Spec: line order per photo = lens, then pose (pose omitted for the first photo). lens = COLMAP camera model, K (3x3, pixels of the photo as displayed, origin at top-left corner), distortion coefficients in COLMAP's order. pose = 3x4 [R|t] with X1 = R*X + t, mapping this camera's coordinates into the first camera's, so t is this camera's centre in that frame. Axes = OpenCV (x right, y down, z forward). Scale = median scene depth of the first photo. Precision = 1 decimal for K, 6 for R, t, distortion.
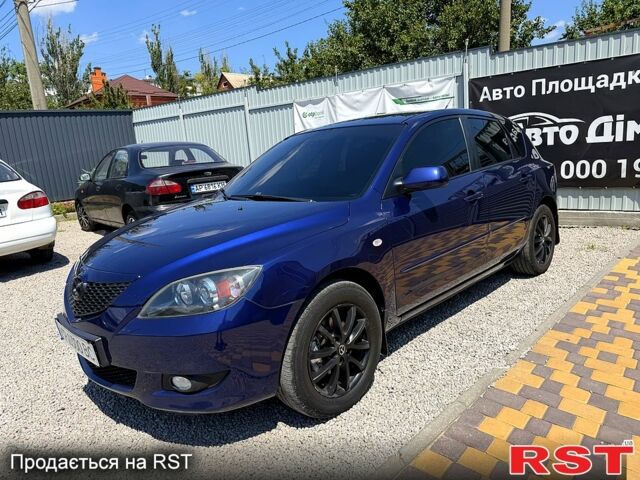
lens RADIAL K [[457.6, 0, 317.5], [0, 457.6, 238.1], [0, 0, 1]] dist [0.018891, -0.029368]
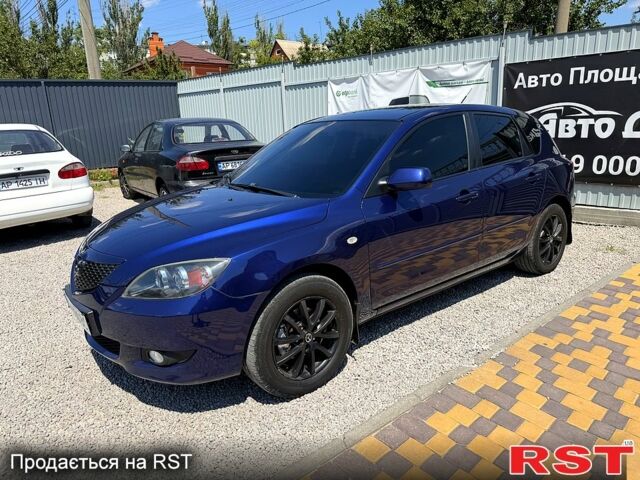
lens RADIAL K [[457.6, 0, 316.8], [0, 457.6, 242.4], [0, 0, 1]] dist [0.018891, -0.029368]
pose [[0.992905, 0.063926, -0.100269, 0.066935], [-0.056782, 0.995747, 0.072550, -0.024369], [0.104480, -0.066342, 0.992312, -0.023029]]
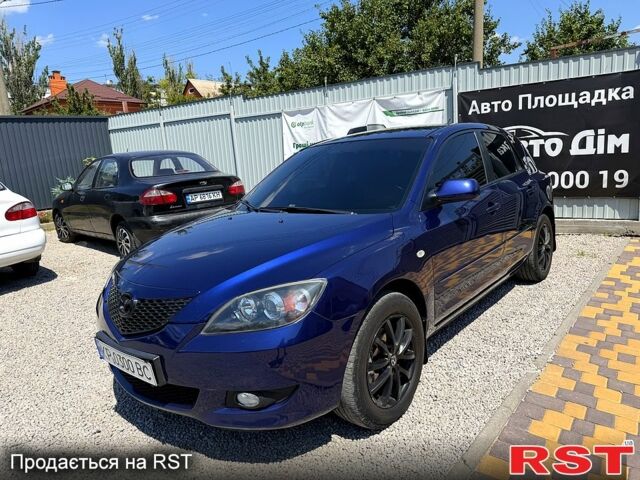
lens RADIAL K [[457.6, 0, 325.0], [0, 457.6, 238.1], [0, 0, 1]] dist [0.018891, -0.029368]
pose [[0.995931, -0.009290, 0.089639, -0.074727], [0.010788, 0.999810, -0.016245, -0.004642], [-0.089471, 0.017146, 0.995842, -0.001202]]
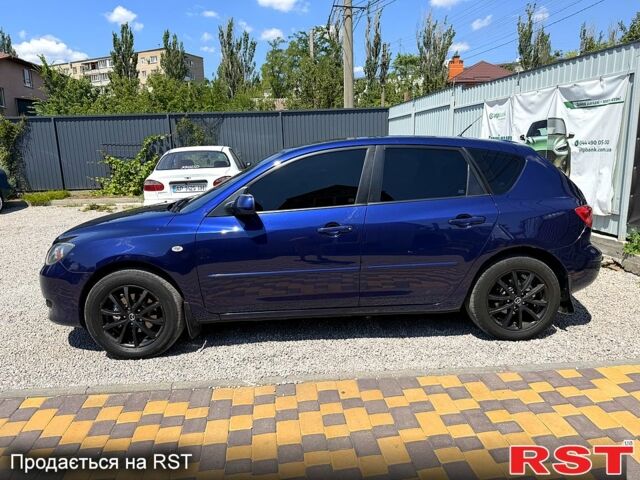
lens RADIAL K [[457.6, 0, 318.5], [0, 457.6, 240.8], [0, 0, 1]] dist [0.018891, -0.029368]
pose [[0.727926, 0.187911, -0.659404, 0.549692], [-0.160920, 0.981672, 0.102107, -0.090668], [0.666505, 0.031785, 0.744823, 0.126338]]
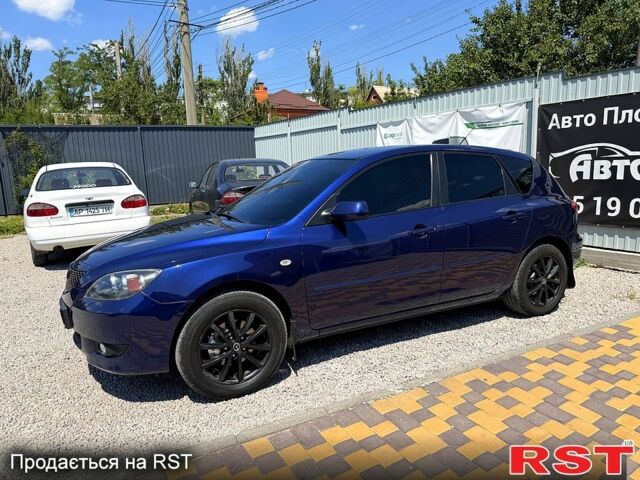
lens RADIAL K [[457.6, 0, 319.0], [0, 457.6, 245.0], [0, 0, 1]] dist [0.018891, -0.029368]
pose [[0.947904, 0.096645, -0.303543, 0.243355], [-0.099182, 0.995044, 0.007087, -0.022678], [0.302724, 0.023388, 0.952791, -0.041209]]
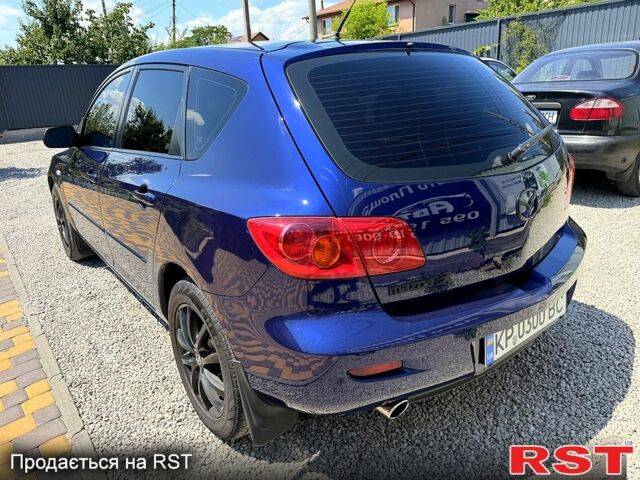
lens RADIAL K [[457.6, 0, 317.7], [0, 457.6, 235.8], [0, 0, 1]] dist [0.018891, -0.029368]
pose [[-0.136013, 0.390925, -0.910317, 0.596136], [-0.128114, 0.904201, 0.407440, -0.217171], [0.982388, 0.172042, -0.072900, 0.848759]]
